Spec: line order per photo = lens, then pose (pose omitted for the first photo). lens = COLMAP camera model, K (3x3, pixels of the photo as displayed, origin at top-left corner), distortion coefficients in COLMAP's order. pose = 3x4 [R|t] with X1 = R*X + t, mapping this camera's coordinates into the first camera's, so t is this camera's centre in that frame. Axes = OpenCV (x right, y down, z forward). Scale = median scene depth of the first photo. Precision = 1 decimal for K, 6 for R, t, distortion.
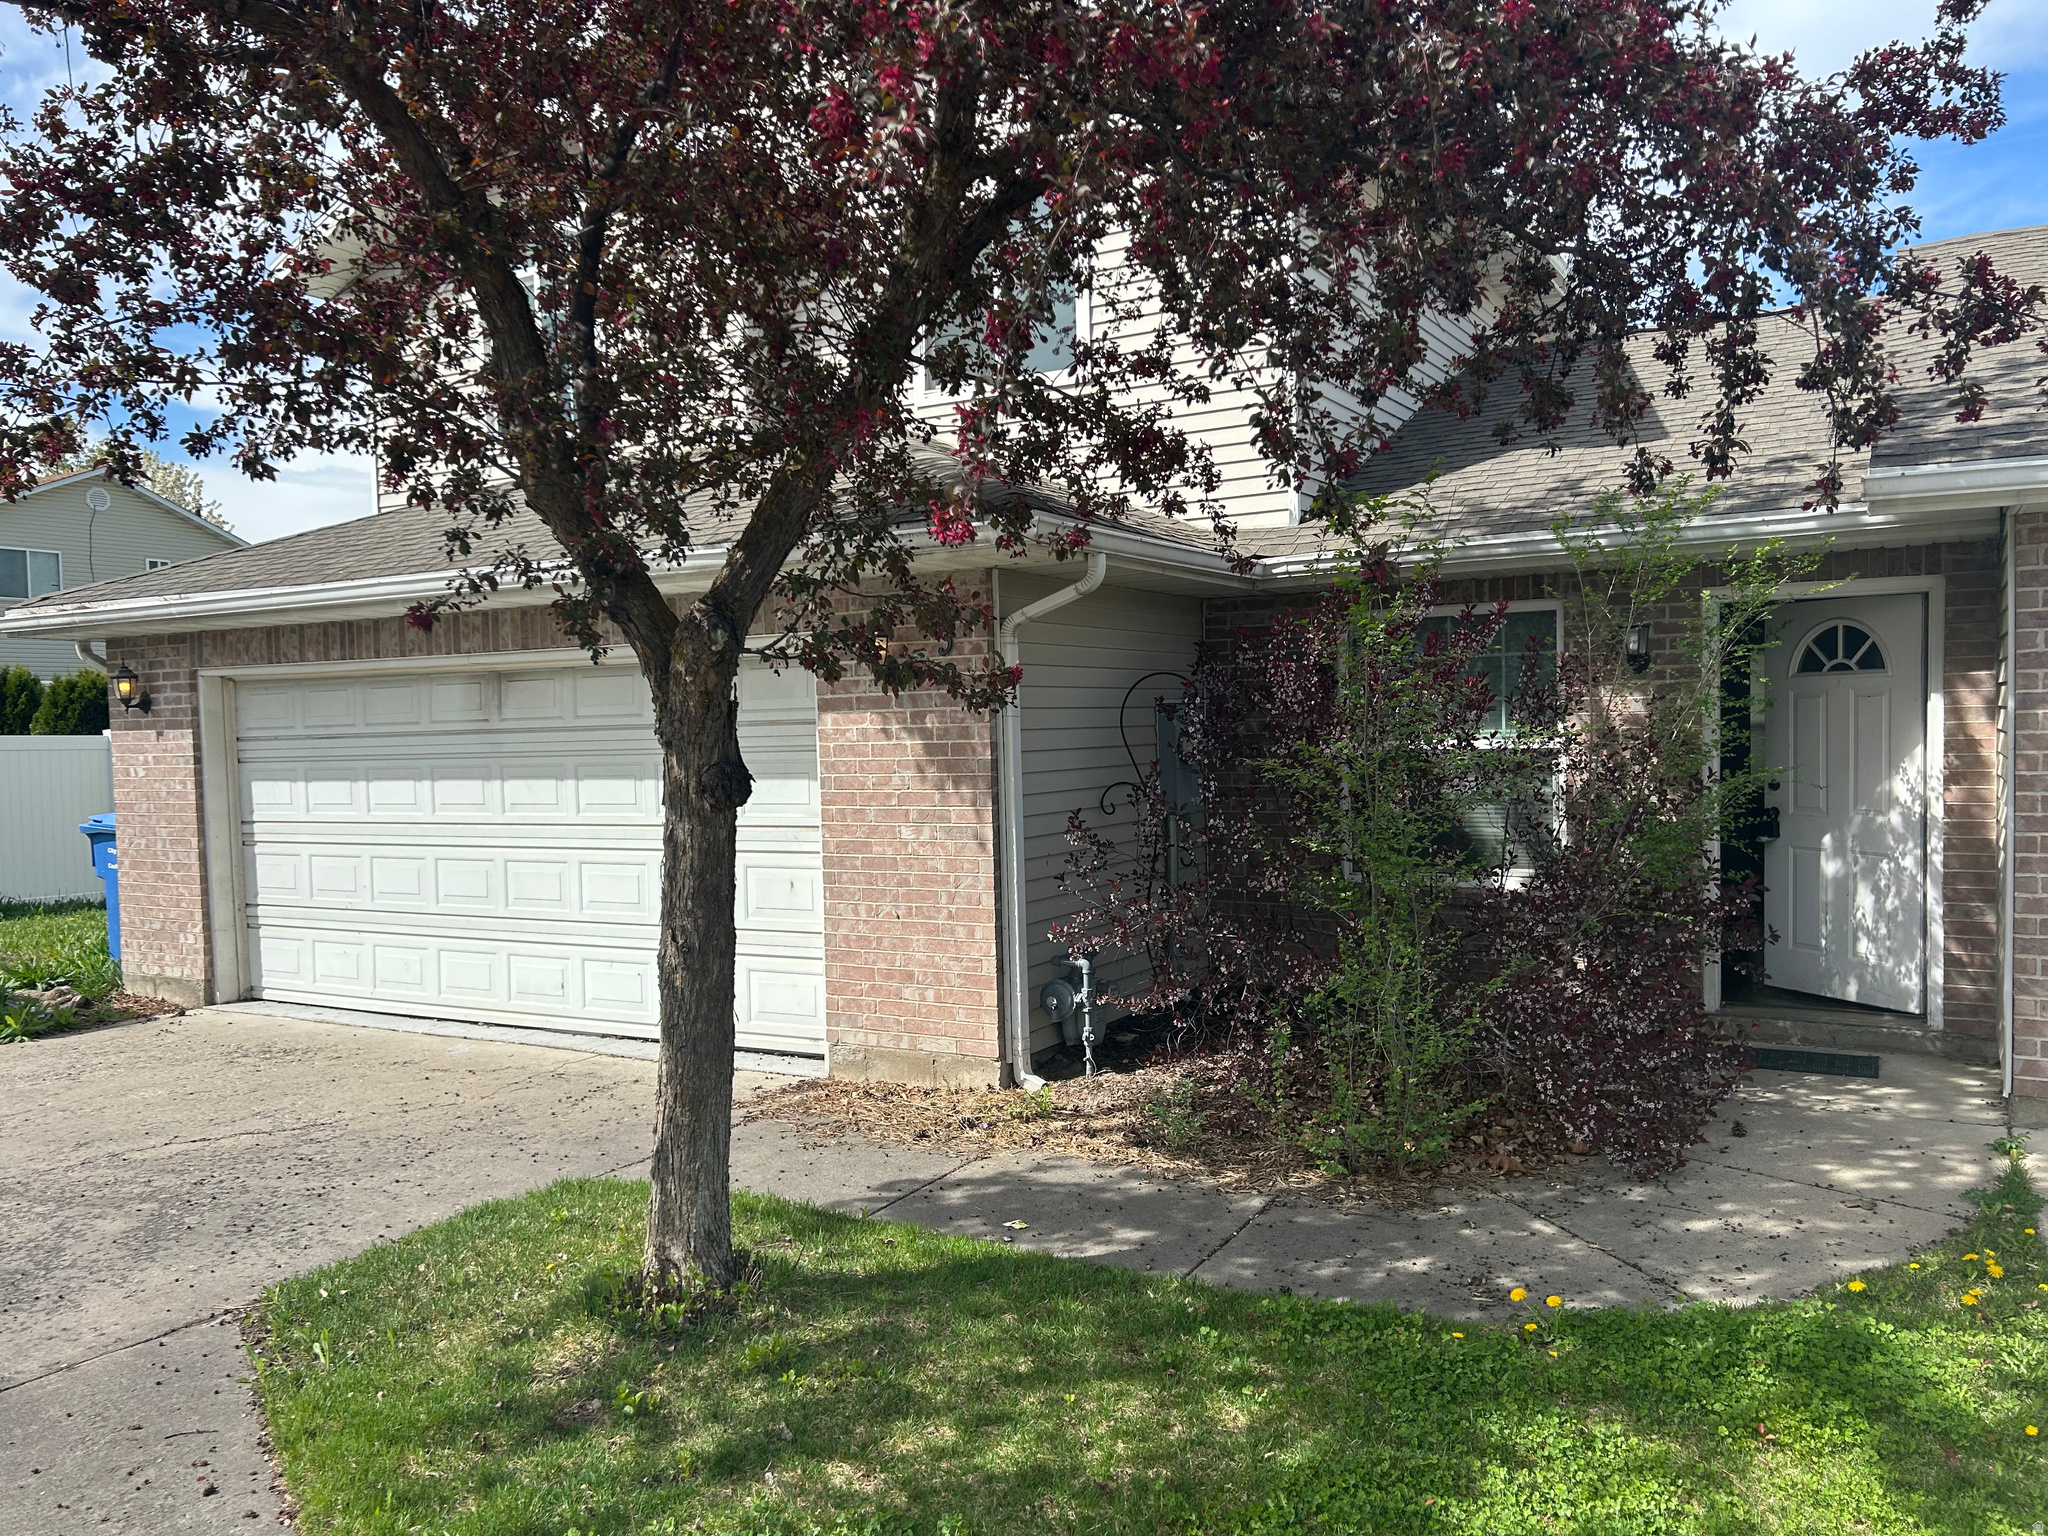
lens RADIAL K [[1557.4, 0, 1027.2], [0, 1557.4, 777.3], [0, 0, 1]] dist [0.017246, -0.008264]
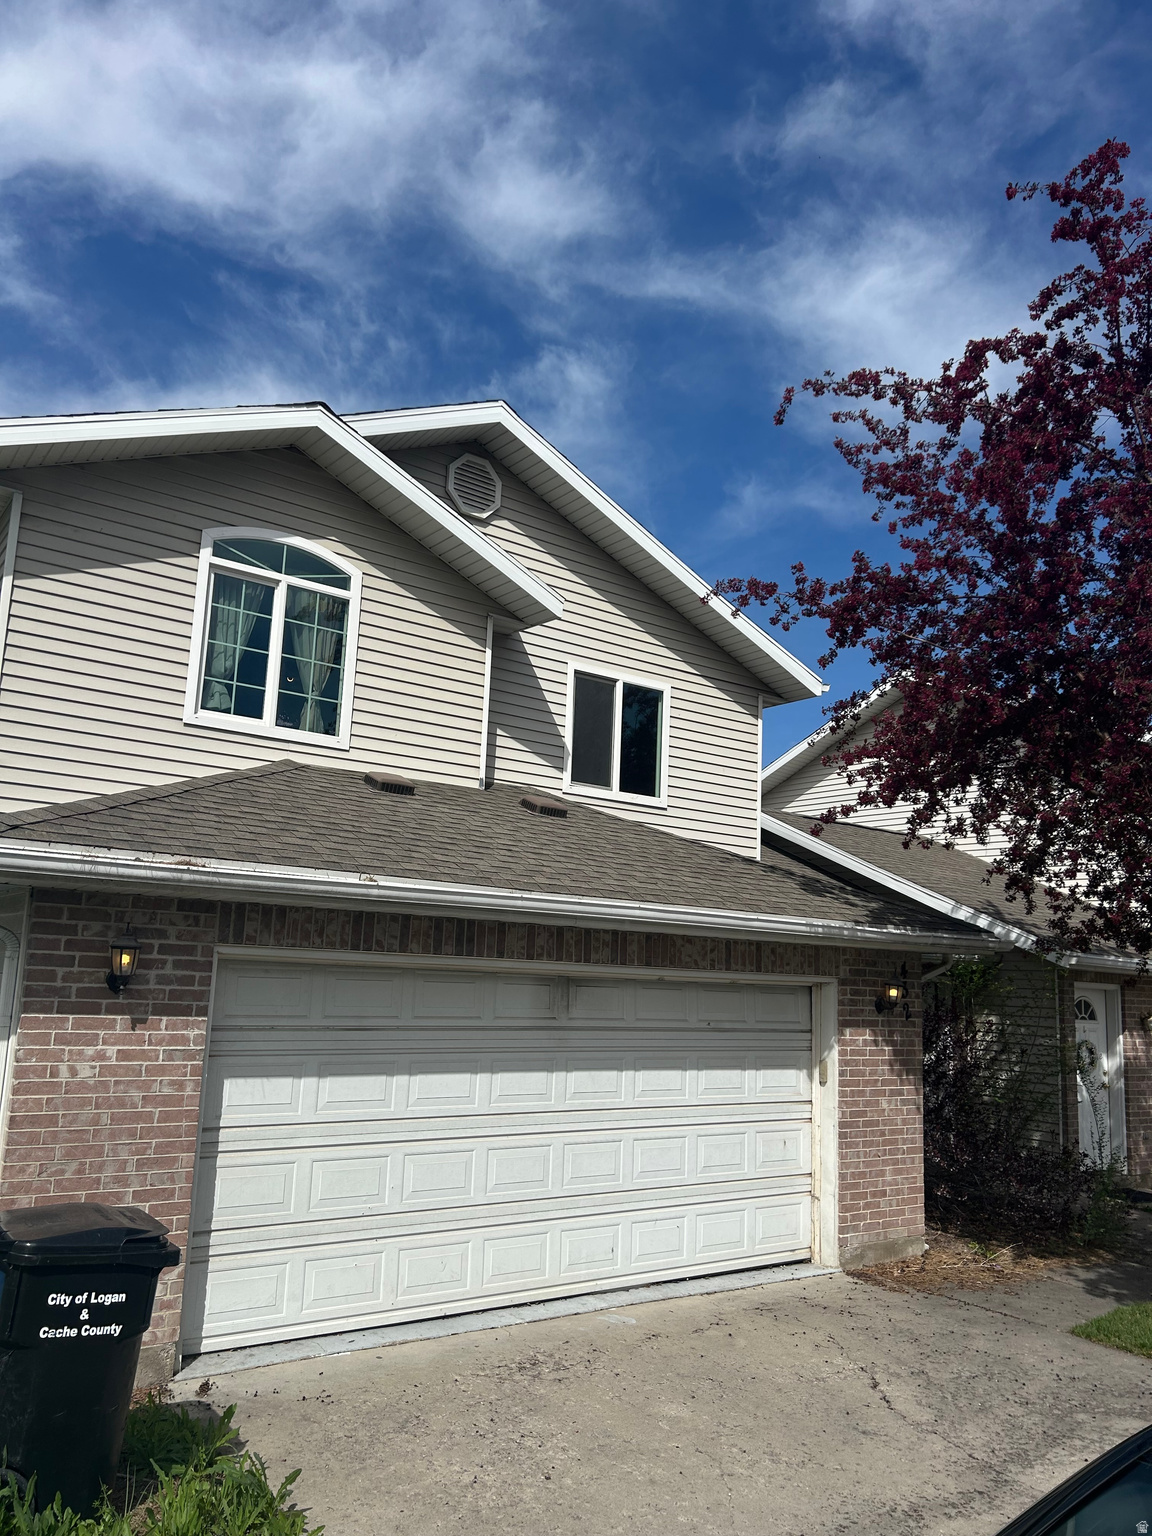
lens RADIAL K [[1168.0, 0, 576.7], [0, 1168.0, 765.2], [0, 0, 1]] dist [0.017246, -0.008264]
pose [[0.401365, 0.213145, 0.890772, -1.280928], [-0.012869, 0.973762, -0.227205, -0.025701], [-0.915828, 0.079729, 0.393577, 0.698790]]
